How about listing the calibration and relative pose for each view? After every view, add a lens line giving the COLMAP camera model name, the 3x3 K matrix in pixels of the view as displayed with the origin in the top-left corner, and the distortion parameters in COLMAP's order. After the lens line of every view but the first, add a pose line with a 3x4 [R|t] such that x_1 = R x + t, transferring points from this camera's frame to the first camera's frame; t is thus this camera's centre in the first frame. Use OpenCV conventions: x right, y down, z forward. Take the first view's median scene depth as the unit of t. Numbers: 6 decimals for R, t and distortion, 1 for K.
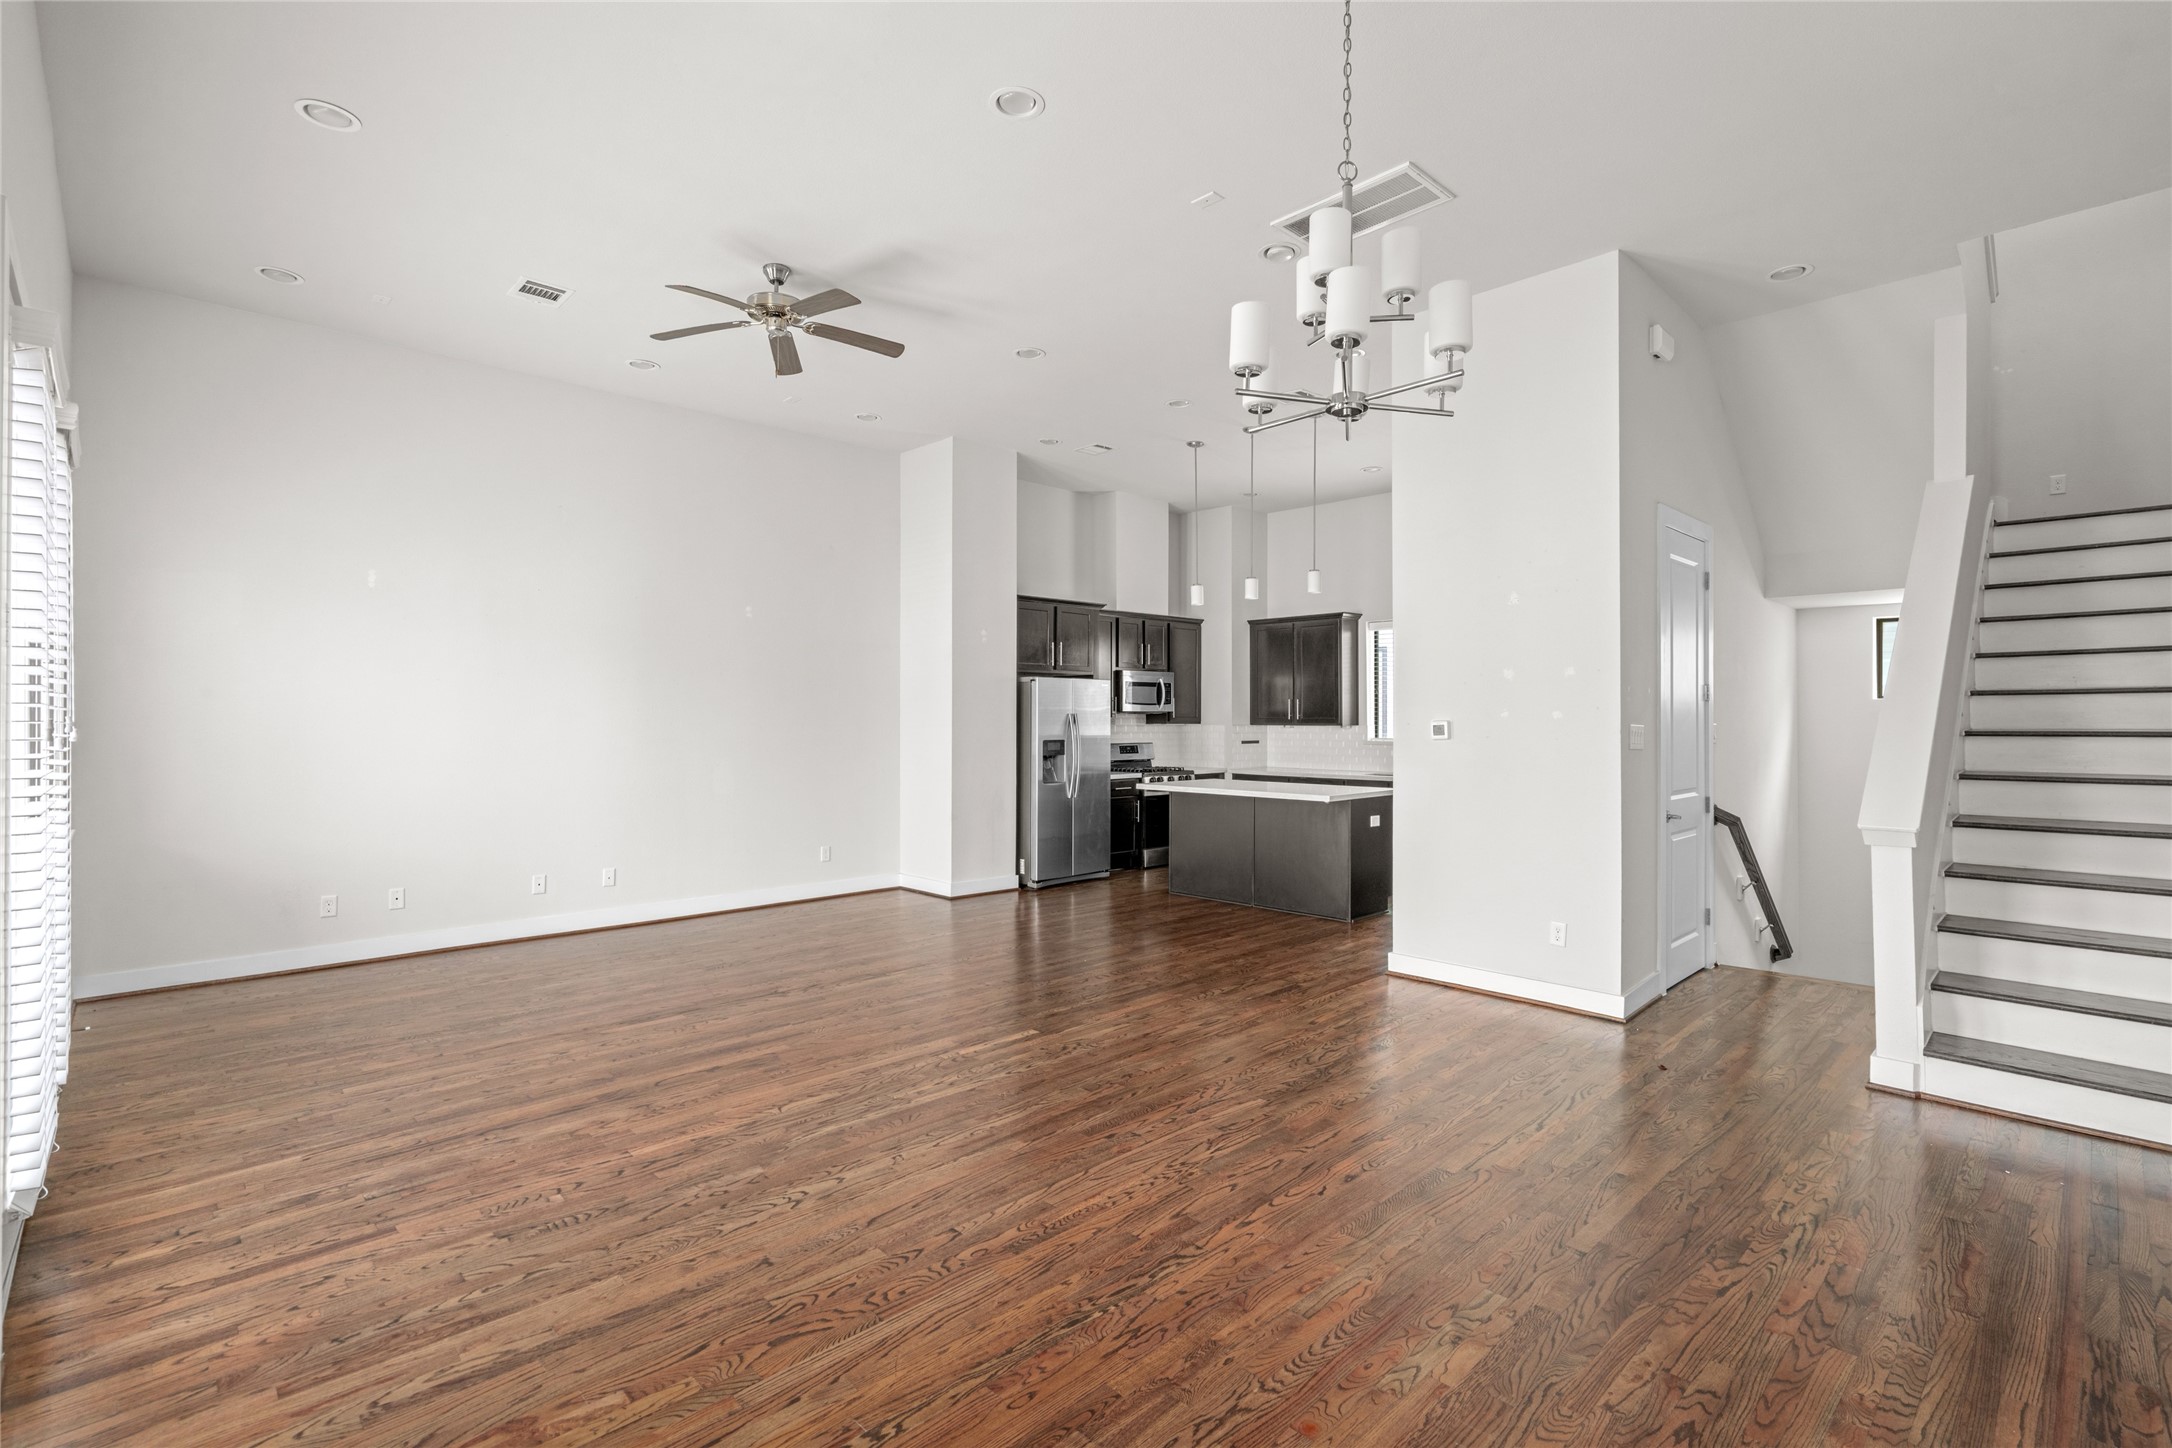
lens RADIAL K [[996.5, 0, 1081.4], [0, 996.5, 710.5], [0, 0, 1]] dist [0.001979, -0.000058]
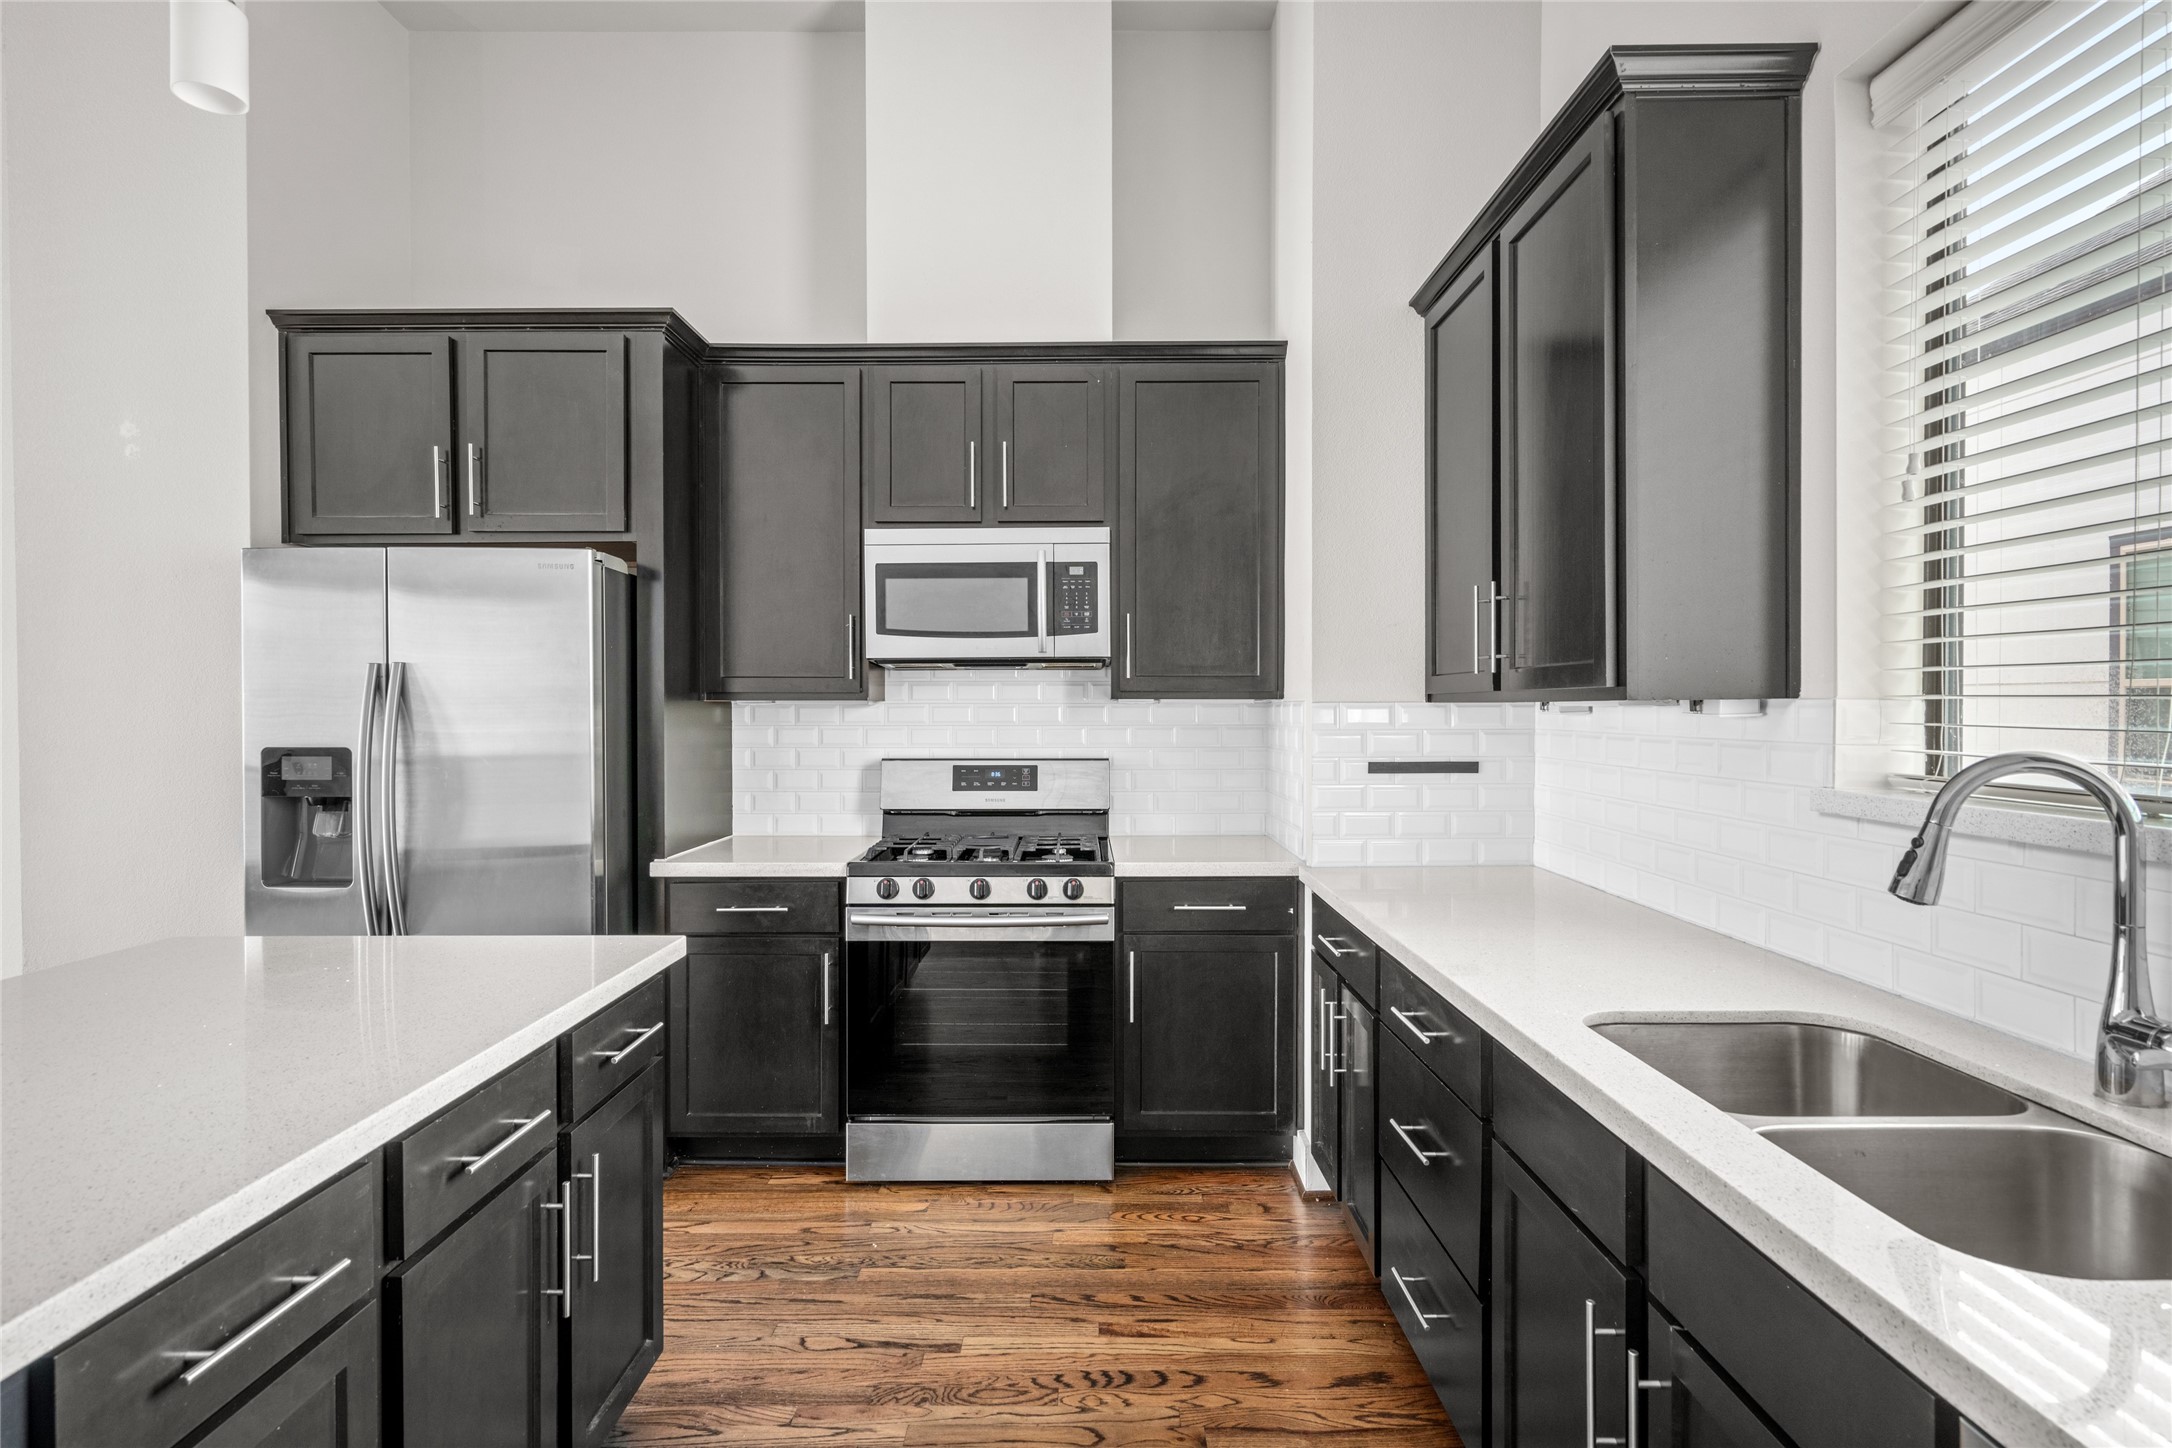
lens RADIAL K [[1113.4, 0, 1086.0], [0, 1113.4, 724.0], [0, 0, 1]] dist [-0.000153, 0.000110]
pose [[0.705690, 0.004787, -0.708505, 0.327915], [0.009128, 0.999833, 0.015848, 0.015337], [0.708462, -0.017651, 0.705528, 0.773044]]
